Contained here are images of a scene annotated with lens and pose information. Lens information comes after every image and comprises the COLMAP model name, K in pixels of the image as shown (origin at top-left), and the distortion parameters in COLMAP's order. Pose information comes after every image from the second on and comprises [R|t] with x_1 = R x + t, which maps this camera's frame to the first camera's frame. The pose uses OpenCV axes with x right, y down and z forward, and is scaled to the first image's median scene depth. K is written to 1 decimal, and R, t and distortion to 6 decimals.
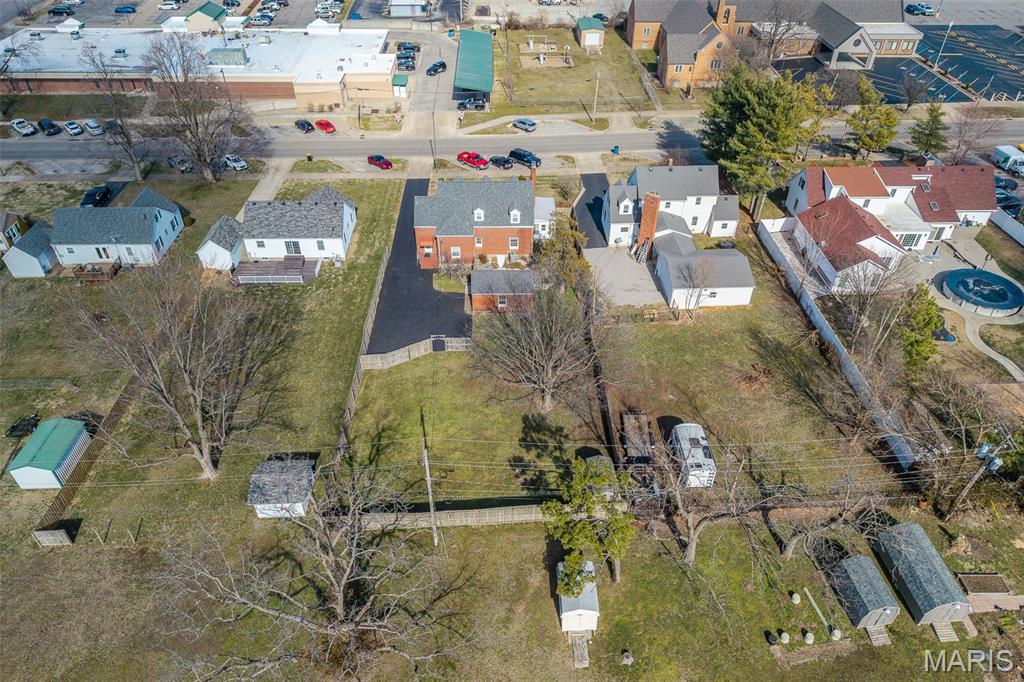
lens RADIAL K [[683.6, 0, 515.9], [0, 683.6, 347.1], [0, 0, 1]] dist [0.020663, -0.019870]
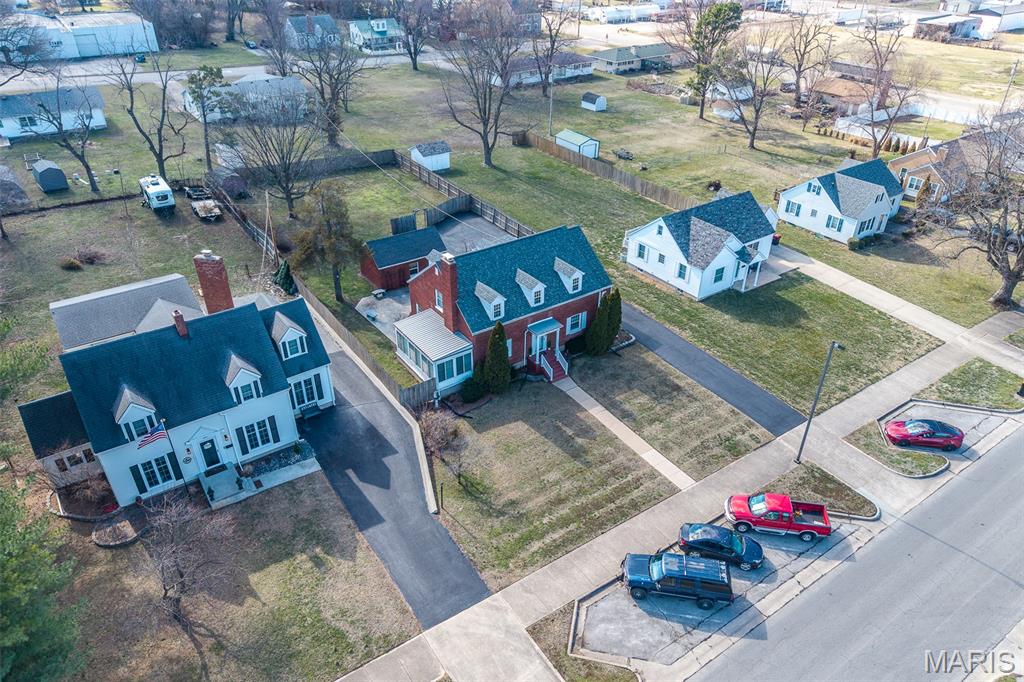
lens RADIAL K [[688.9, 0, 513.7], [0, 688.9, 343.3], [0, 0, 1]] dist [0.012030, -0.009435]
pose [[-0.837245, 0.280248, -0.469555, 0.218522], [-0.356432, 0.371524, 0.857279, -0.617702], [0.414701, 0.885116, -0.211167, 1.015241]]
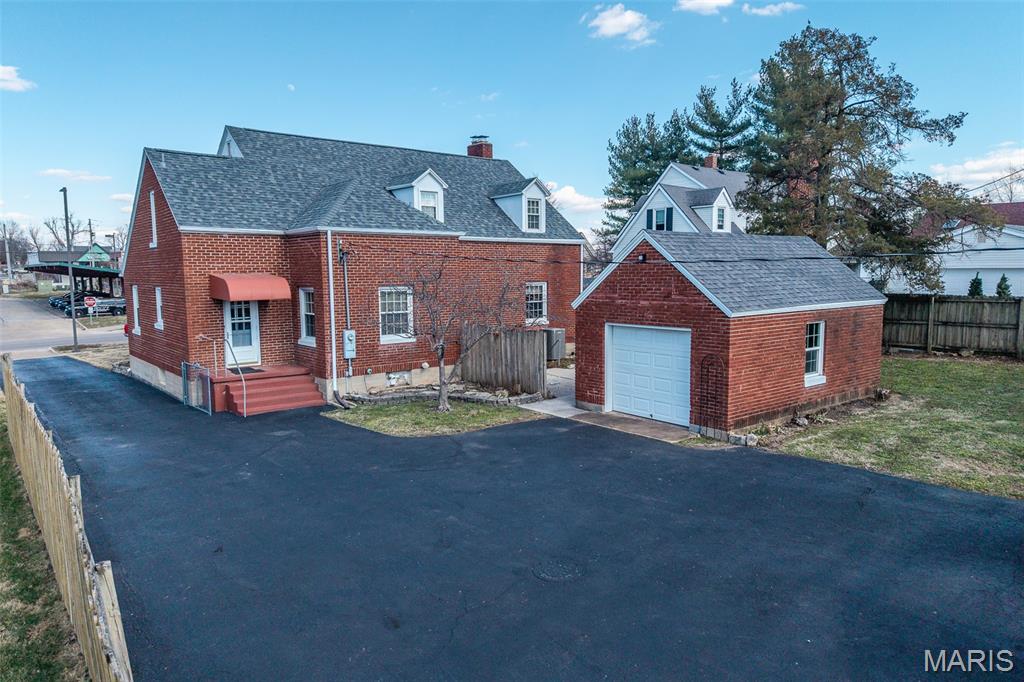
lens RADIAL K [[688.9, 0, 513.7], [0, 688.9, 343.3], [0, 0, 1]] dist [0.012030, -0.009435]
pose [[0.794459, -0.078378, 0.602240, -0.162497], [0.395409, 0.819421, -0.414970, -0.014066], [-0.460963, 0.567808, 0.681988, 0.677767]]
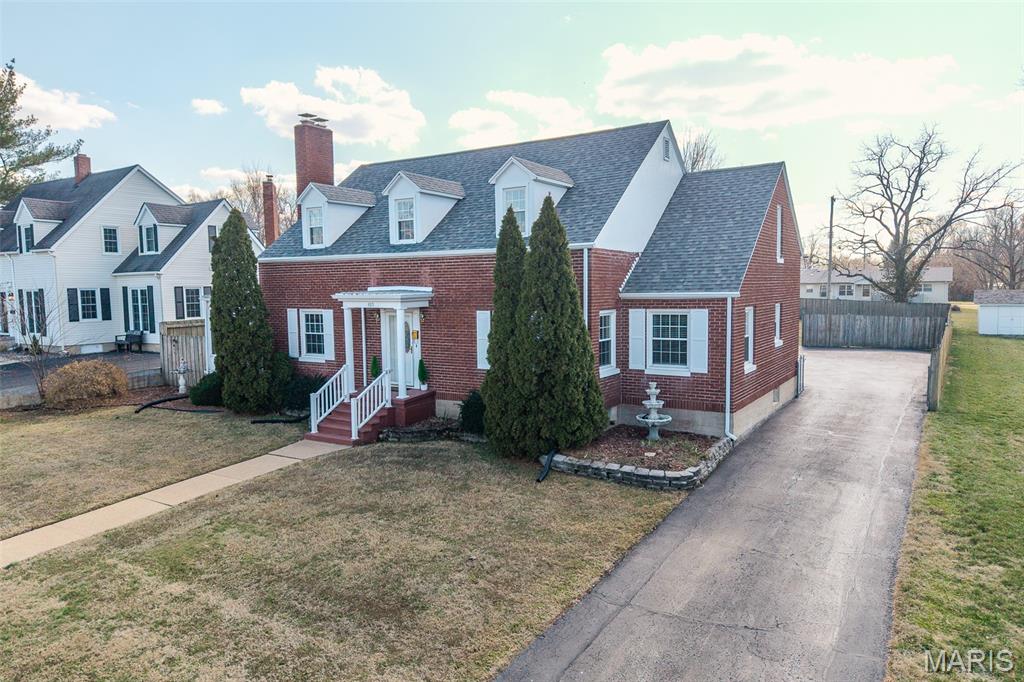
lens RADIAL K [[688.9, 0, 513.7], [0, 688.9, 343.3], [0, 0, 1]] dist [0.012030, -0.009435]
pose [[-0.825963, -0.040650, 0.562257, -0.170900], [0.368690, 0.715551, 0.593342, -0.286625], [-0.426443, 0.697377, -0.576031, 1.007149]]
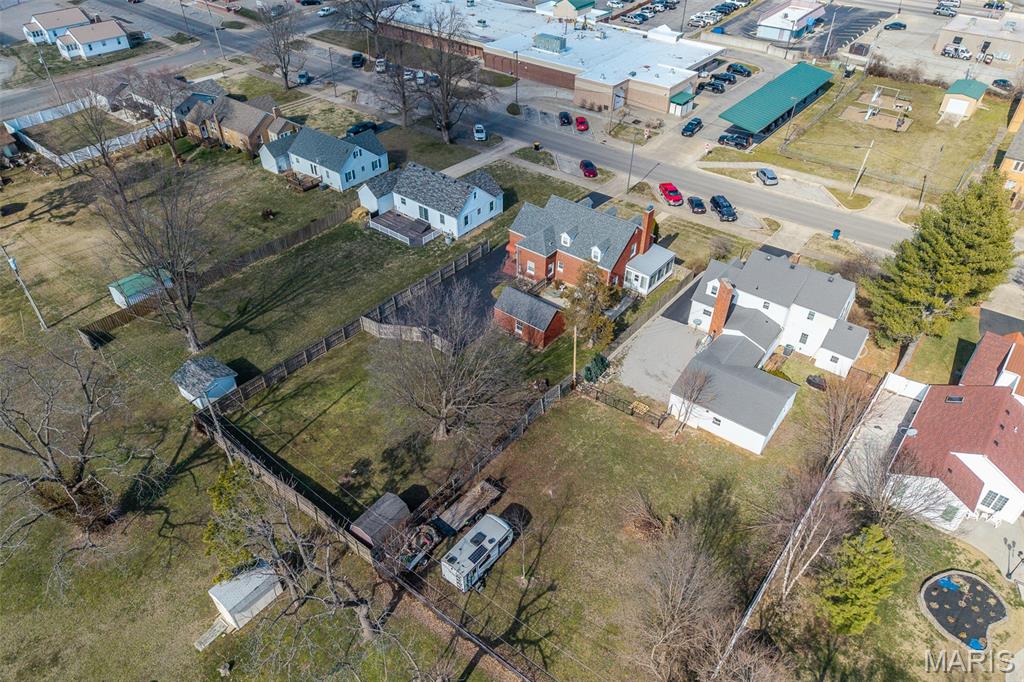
lens RADIAL K [[683.6, 0, 515.9], [0, 683.6, 347.1], [0, 0, 1]] dist [0.020663, -0.019870]
pose [[0.763472, 0.404689, -0.503327, 0.354465], [-0.408274, 0.906282, 0.109386, -0.109422], [0.500423, 0.121982, 0.857145, 0.137463]]
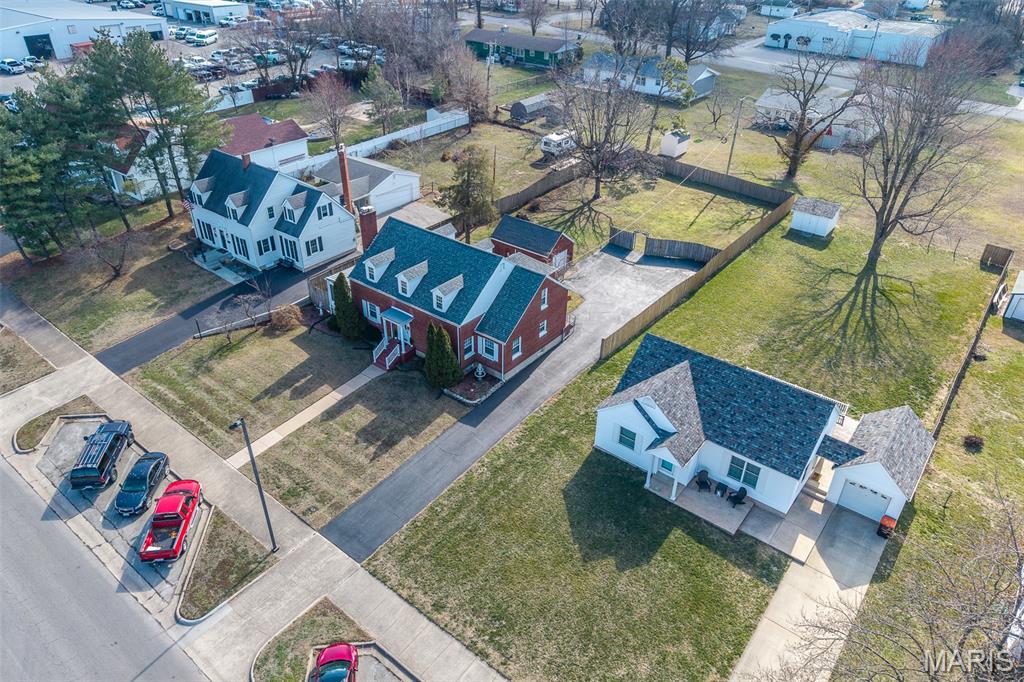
lens RADIAL K [[683.6, 0, 515.9], [0, 683.6, 347.1], [0, 0, 1]] dist [0.020663, -0.019870]
pose [[-0.765999, -0.363881, 0.529940, -0.385556], [0.390968, 0.390673, 0.833377, -0.580659], [-0.510284, 0.845556, -0.156989, 0.961623]]
